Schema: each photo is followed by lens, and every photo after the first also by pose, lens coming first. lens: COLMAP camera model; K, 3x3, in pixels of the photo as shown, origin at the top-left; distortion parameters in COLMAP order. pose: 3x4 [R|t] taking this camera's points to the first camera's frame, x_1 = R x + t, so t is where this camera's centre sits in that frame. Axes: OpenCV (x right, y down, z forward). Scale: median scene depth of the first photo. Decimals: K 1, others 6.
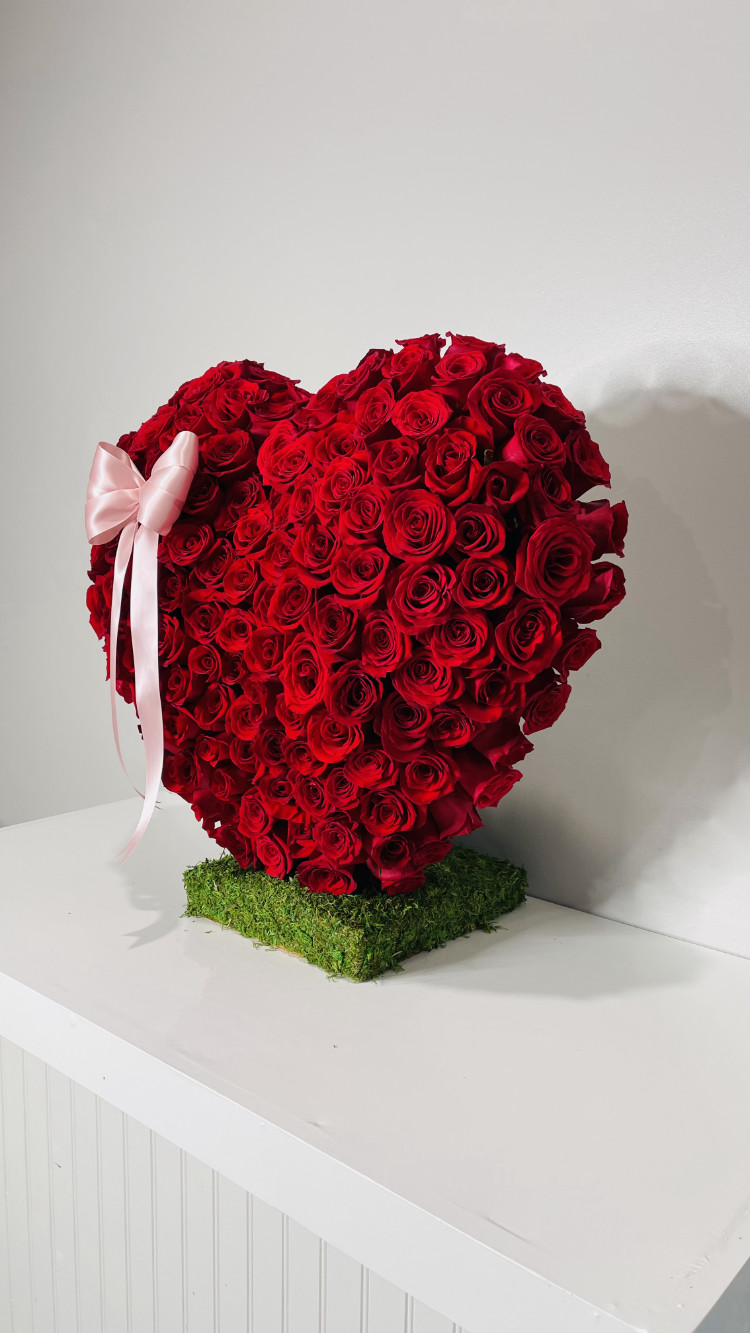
lens RADIAL K [[1051.2, 0, 364.0], [0, 1051.2, 686.1], [0, 0, 1]] dist [0.065924, -0.009657]
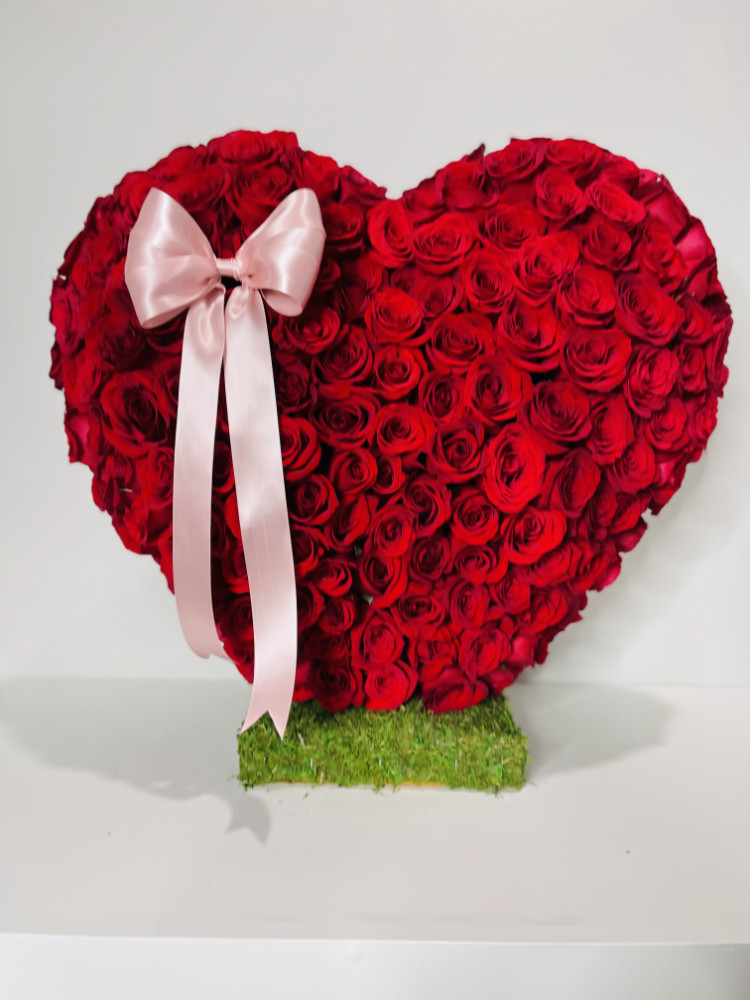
lens RADIAL K [[786.9, 0, 385.0], [0, 786.9, 522.7], [0, 0, 1]] dist [0.024777, -0.006438]
pose [[0.744338, -0.077795, 0.663256, -0.562378], [0.097815, 0.995180, 0.006955, 0.018396], [-0.660601, 0.059699, 0.748360, 0.525716]]
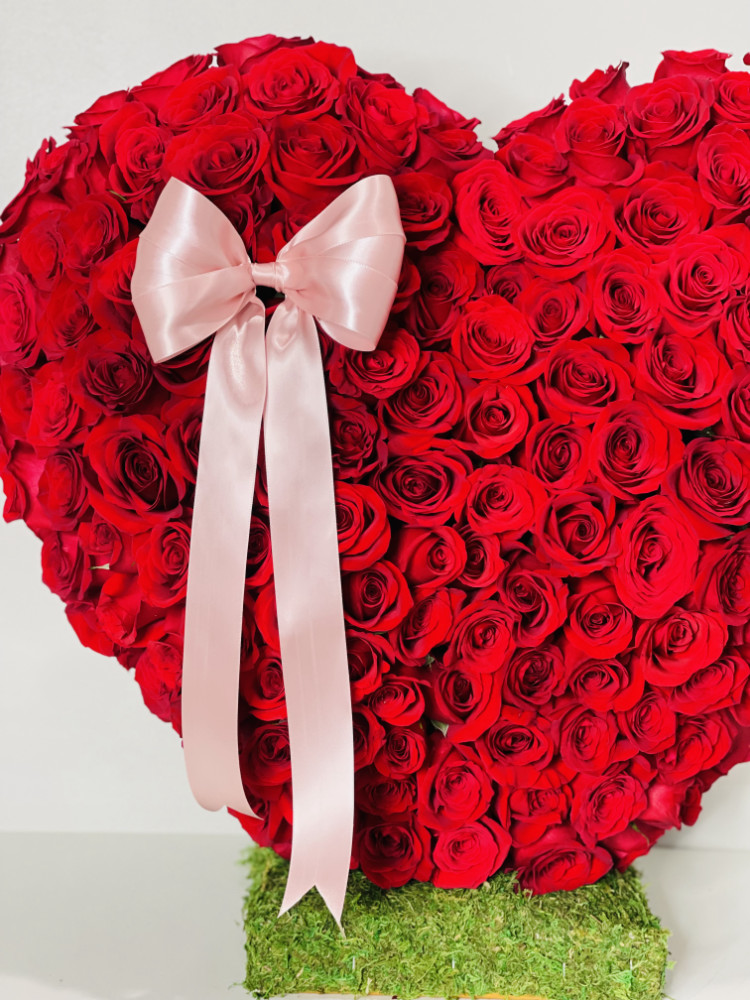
lens RADIAL K [[1928.5, 0, 379.9], [0, 1928.5, 493.5], [0, 0, 1]] dist [0.195110, 0.000000]
pose [[0.734222, -0.085213, 0.673541, -0.942030], [0.078734, 0.996085, 0.040192, -0.107658], [-0.674329, 0.023521, 0.738057, 0.198094]]
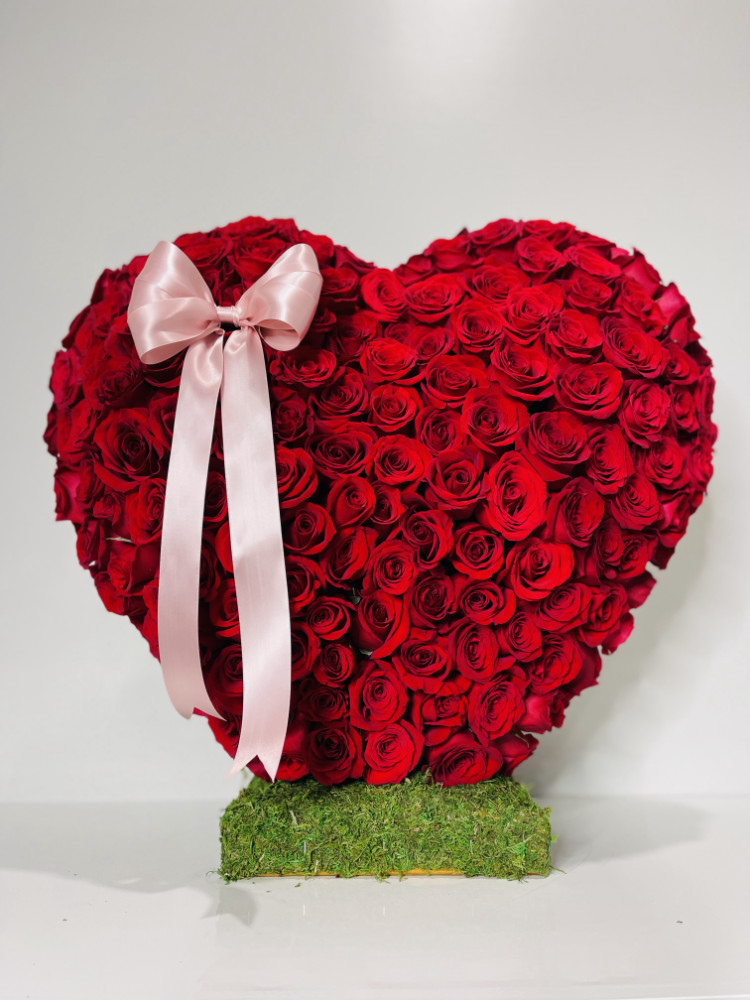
lens RADIAL K [[786.9, 0, 385.4], [0, 786.9, 506.6], [0, 0, 1]] dist [0.024777, -0.006438]
pose [[0.732748, 0.091465, 0.674326, -0.551813], [0.120385, 0.957874, -0.260739, 0.148106], [-0.669767, 0.272235, 0.690869, 0.573656]]
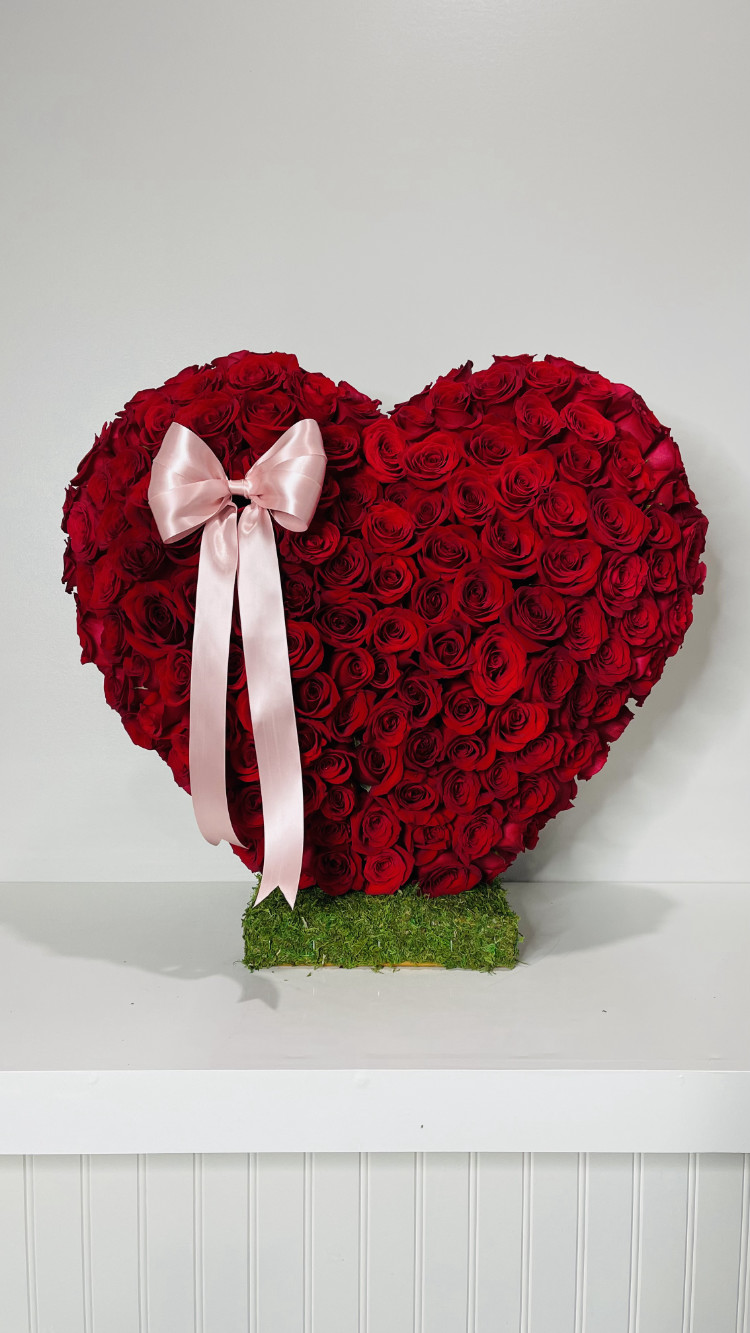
lens RADIAL K [[1051.2, 0, 385.0], [0, 1051.2, 680.3], [0, 0, 1]] dist [0.065924, -0.009657]
pose [[0.735741, -0.061193, 0.674493, -0.770975], [0.108340, 0.993719, -0.028024, 0.018370], [-0.668541, 0.093693, 0.737749, 0.303544]]
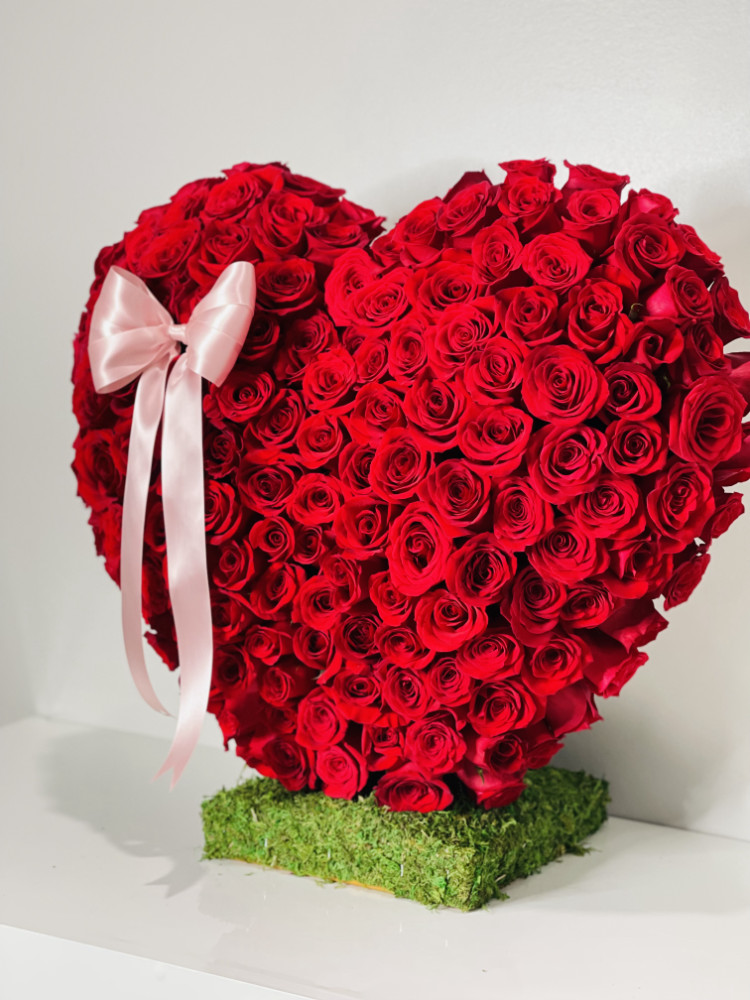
lens RADIAL K [[1928.5, 0, 370.8], [0, 1928.5, 493.8], [0, 0, 1]] dist [0.195110, 0.000000]
pose [[0.978449, -0.021731, 0.205340, -0.394476], [0.026896, 0.999387, -0.022394, -0.021469], [-0.204727, 0.027434, 0.978434, -0.520432]]
